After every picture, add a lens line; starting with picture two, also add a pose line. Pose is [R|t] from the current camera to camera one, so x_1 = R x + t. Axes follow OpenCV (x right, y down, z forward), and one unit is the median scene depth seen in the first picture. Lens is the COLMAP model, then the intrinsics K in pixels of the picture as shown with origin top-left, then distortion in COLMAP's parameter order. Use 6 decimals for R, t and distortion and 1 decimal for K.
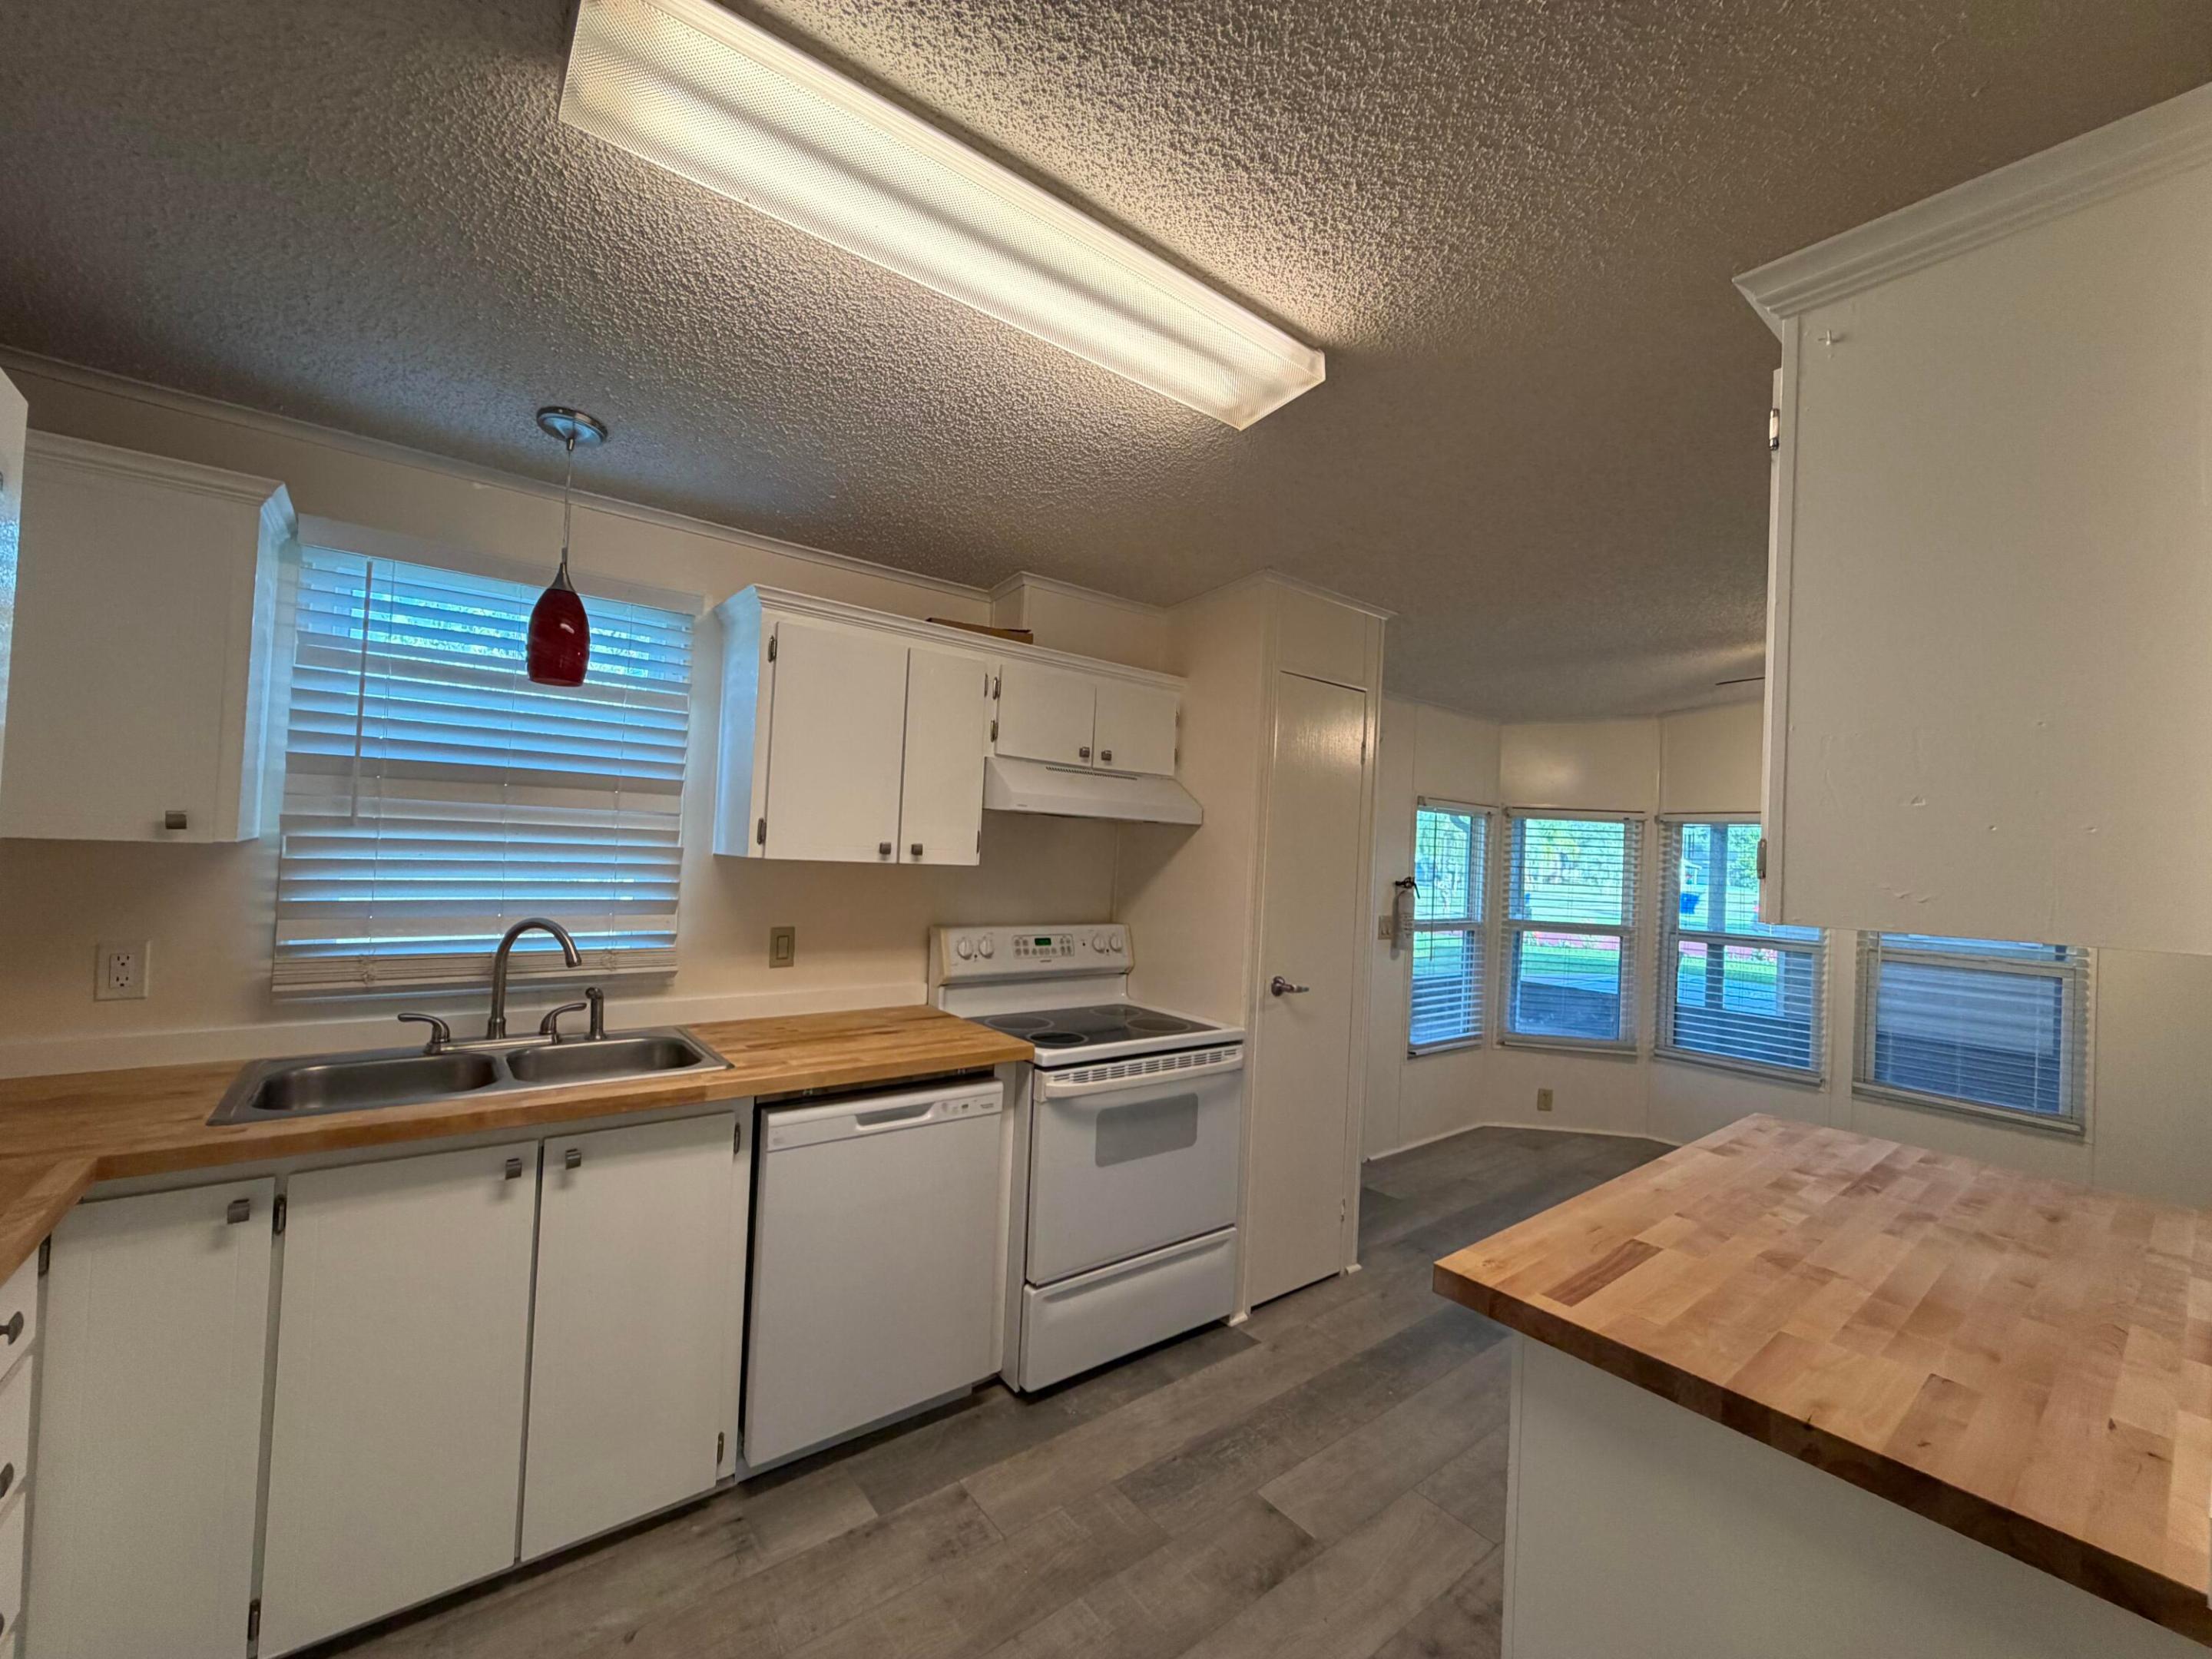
lens RADIAL K [[882.4, 0, 1101.7], [0, 882.4, 833.5], [0, 0, 1]] dist [0.001093, -0.000289]
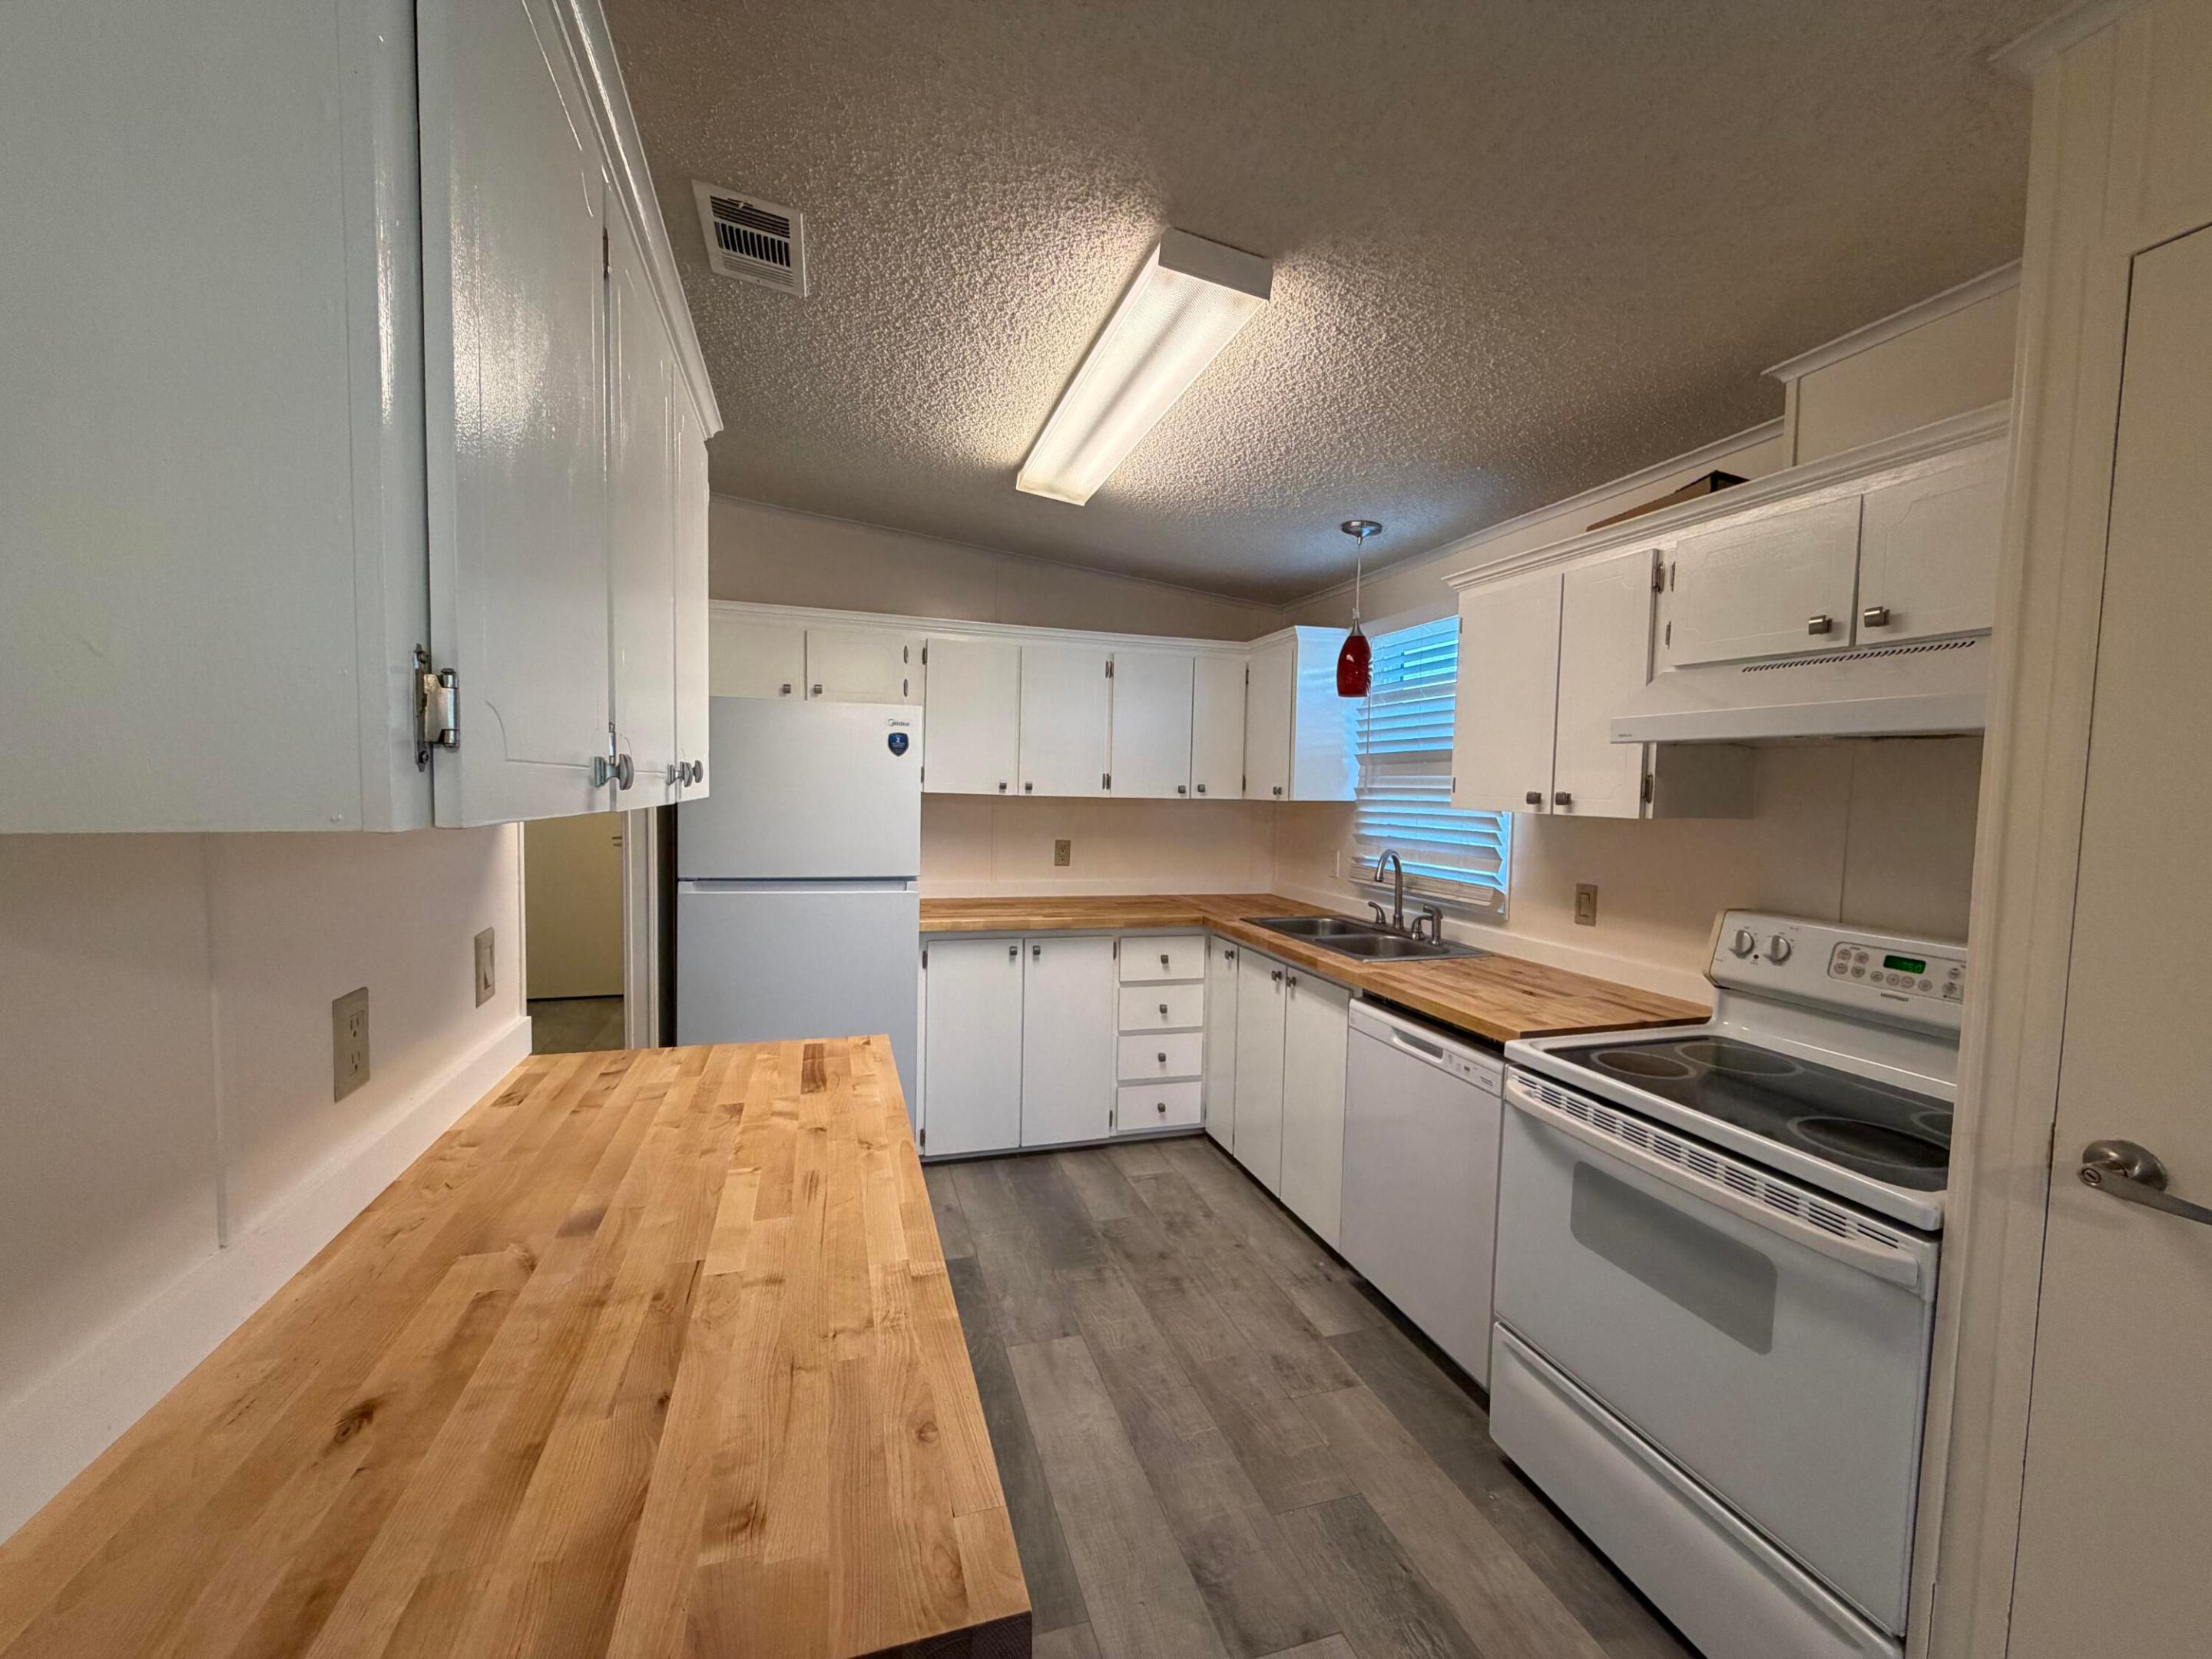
lens RADIAL K [[882.4, 0, 1097.0], [0, 882.4, 833.3], [0, 0, 1]] dist [0.001093, -0.000289]
pose [[-0.356136, 0.000253, -0.934434, 0.812017], [-0.018052, 0.999811, 0.007151, 0.056399], [0.934260, 0.019415, -0.356064, 0.907973]]
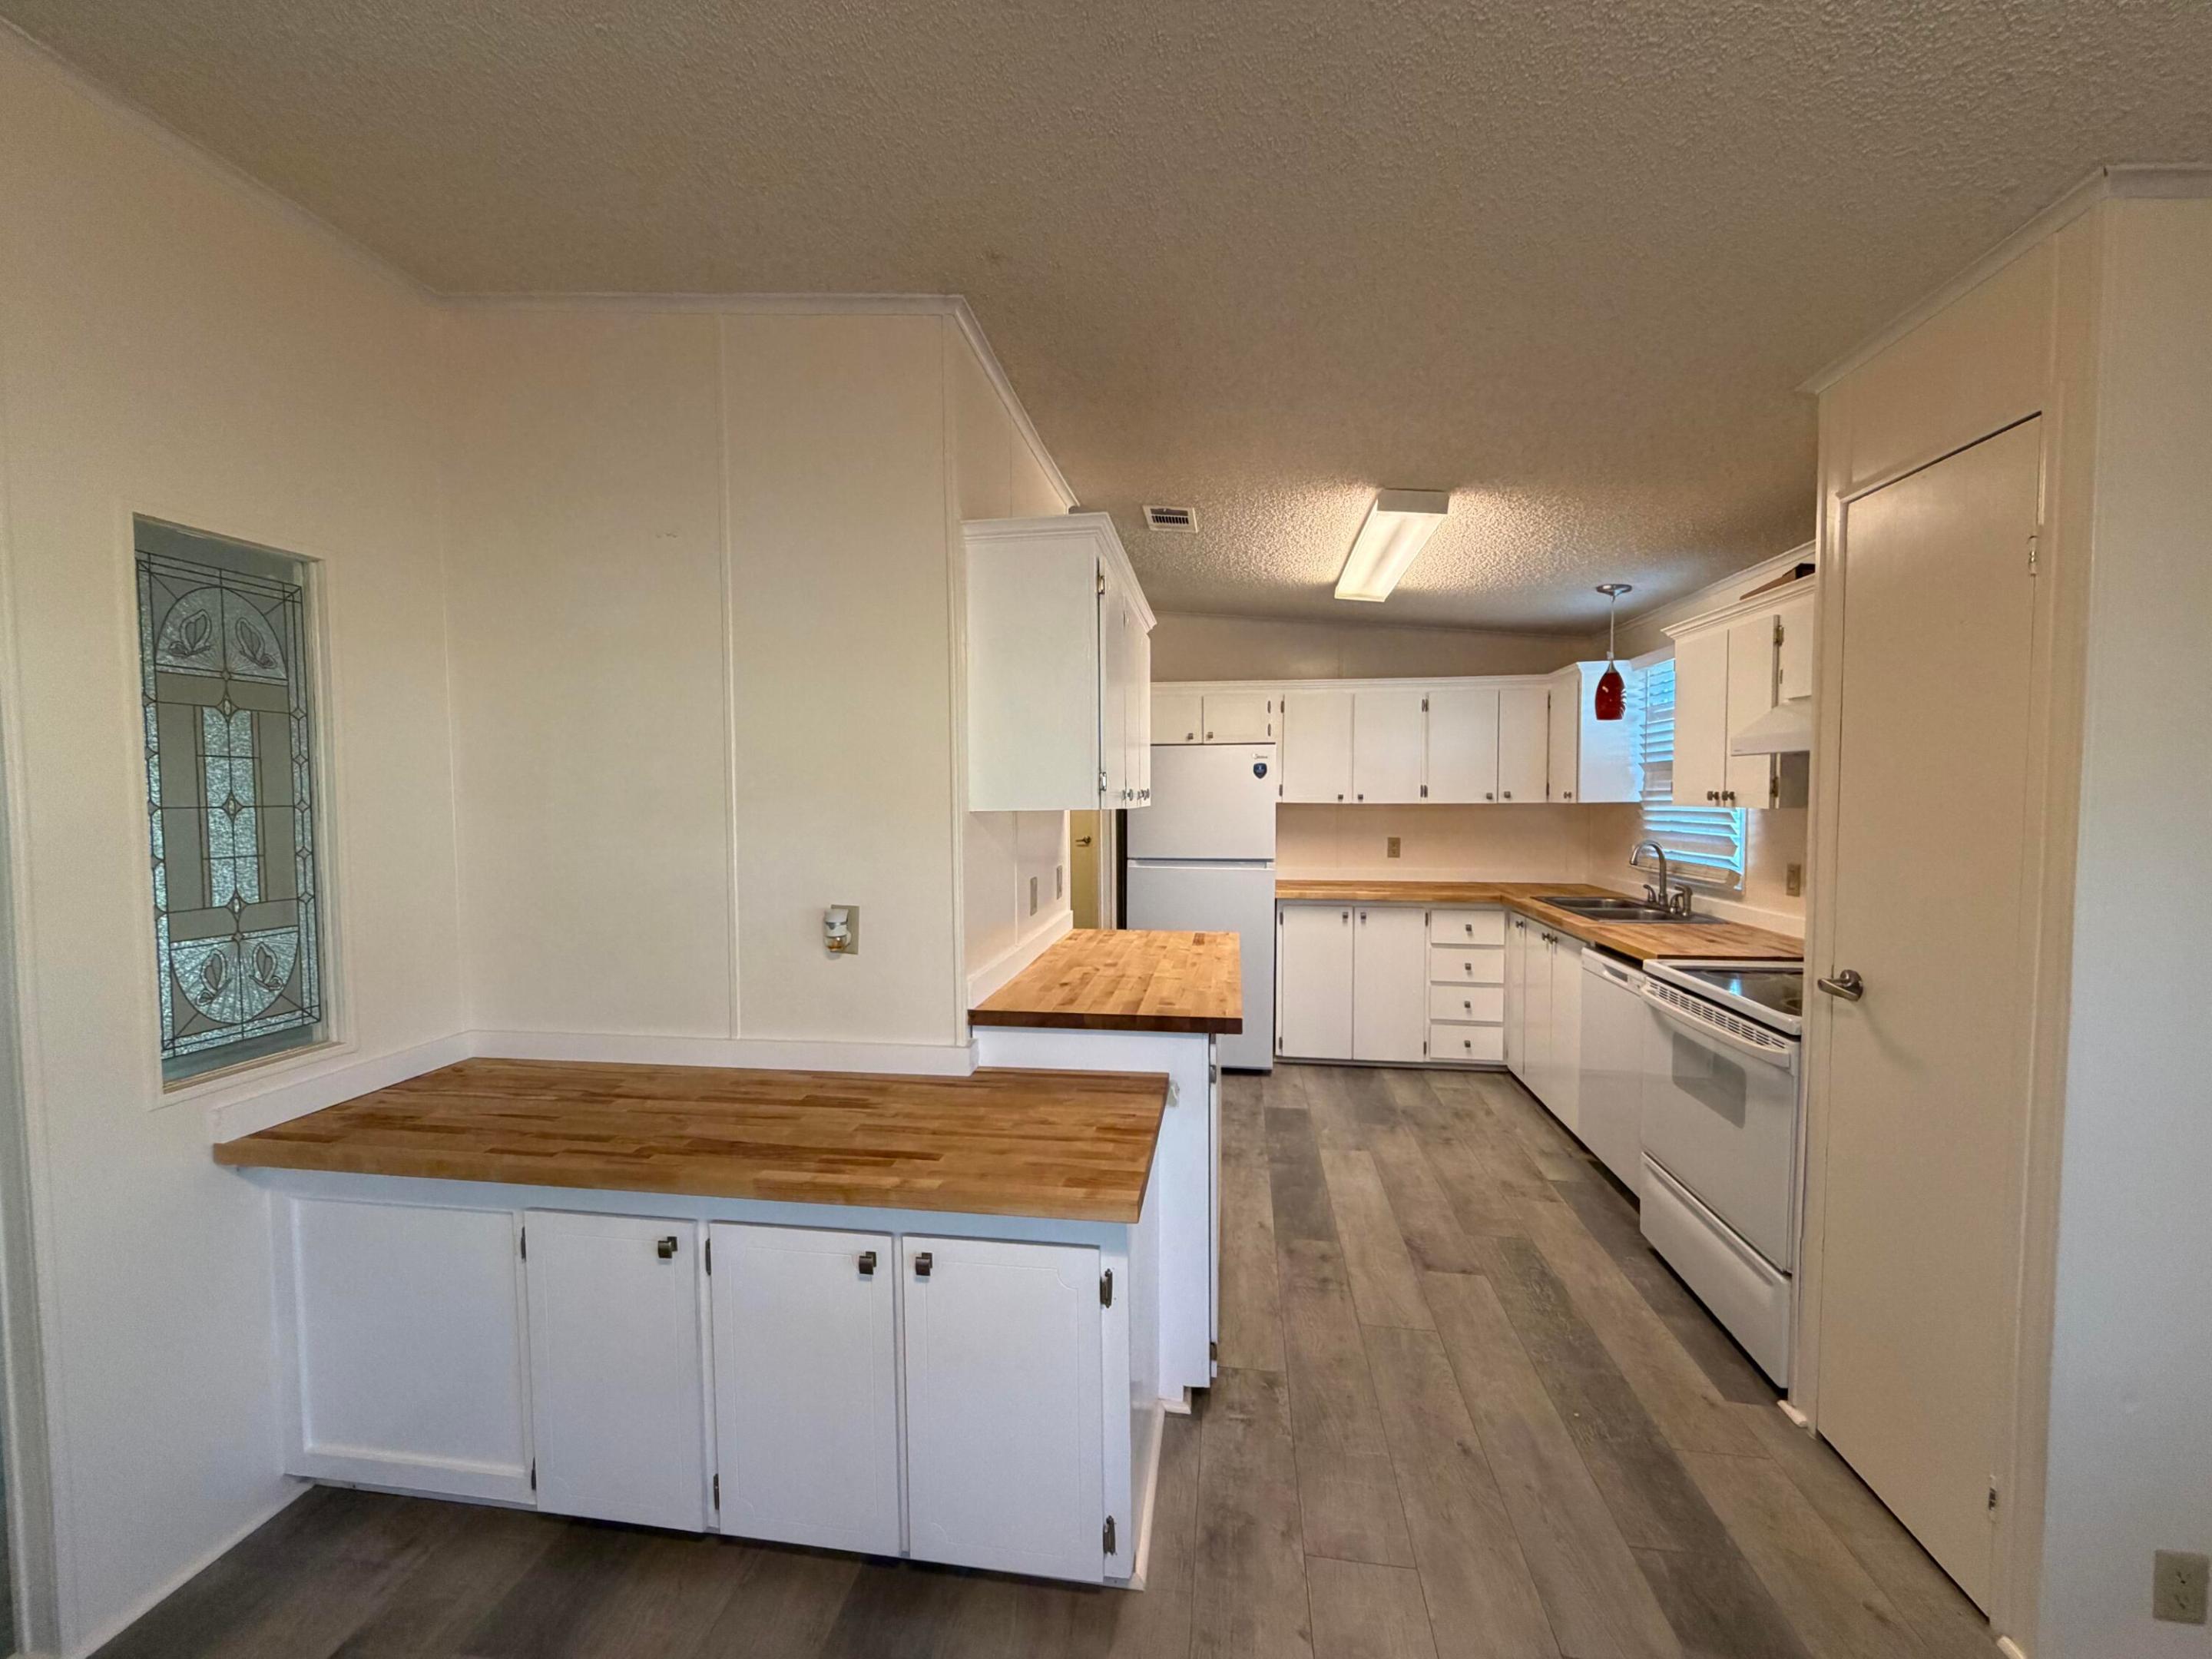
lens RADIAL K [[882.4, 0, 1099.3], [0, 882.4, 834.8], [0, 0, 1]] dist [0.001093, -0.000289]
pose [[-0.727856, -0.009226, -0.685668, 1.280900], [-0.013263, 0.999912, 0.000624, 0.084343], [0.685602, 0.009548, -0.727914, 1.331467]]
